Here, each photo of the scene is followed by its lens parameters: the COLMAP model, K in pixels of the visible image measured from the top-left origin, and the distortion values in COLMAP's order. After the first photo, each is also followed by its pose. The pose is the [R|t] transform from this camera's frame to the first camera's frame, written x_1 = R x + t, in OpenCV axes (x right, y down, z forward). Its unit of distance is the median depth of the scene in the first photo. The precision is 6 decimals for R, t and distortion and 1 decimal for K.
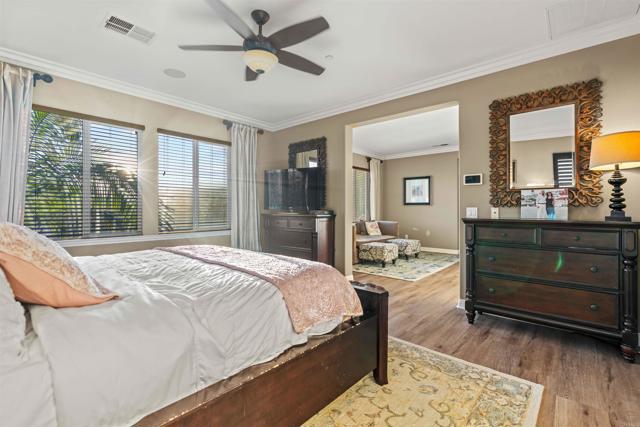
lens RADIAL K [[288.7, 0, 319.7], [0, 288.7, 209.9], [0, 0, 1]] dist [-0.007784, 0.000263]
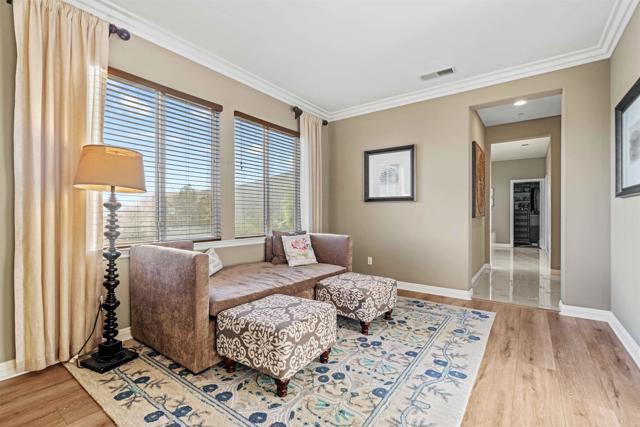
lens RADIAL K [[288.7, 0, 318.5], [0, 288.7, 214.8], [0, 0, 1]] dist [-0.007784, 0.000263]
pose [[0.996534, -0.001646, 0.083166, 0.169373], [0.001363, 0.999993, 0.003451, 0.005375], [-0.083171, -0.003326, 0.996530, 0.497481]]
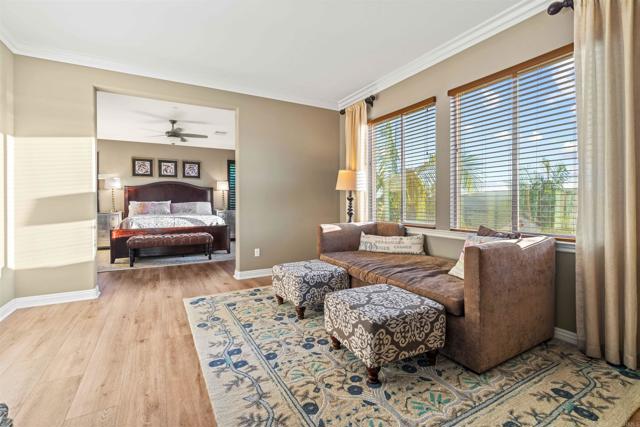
lens RADIAL K [[288.7, 0, 315.9], [0, 288.7, 202.0], [0, 0, 1]] dist [-0.007784, 0.000263]
pose [[-0.343851, -0.003264, -0.939018, 0.521286], [0.002775, 0.999986, -0.004492, 0.005671], [0.939020, -0.004150, -0.343838, 0.907948]]
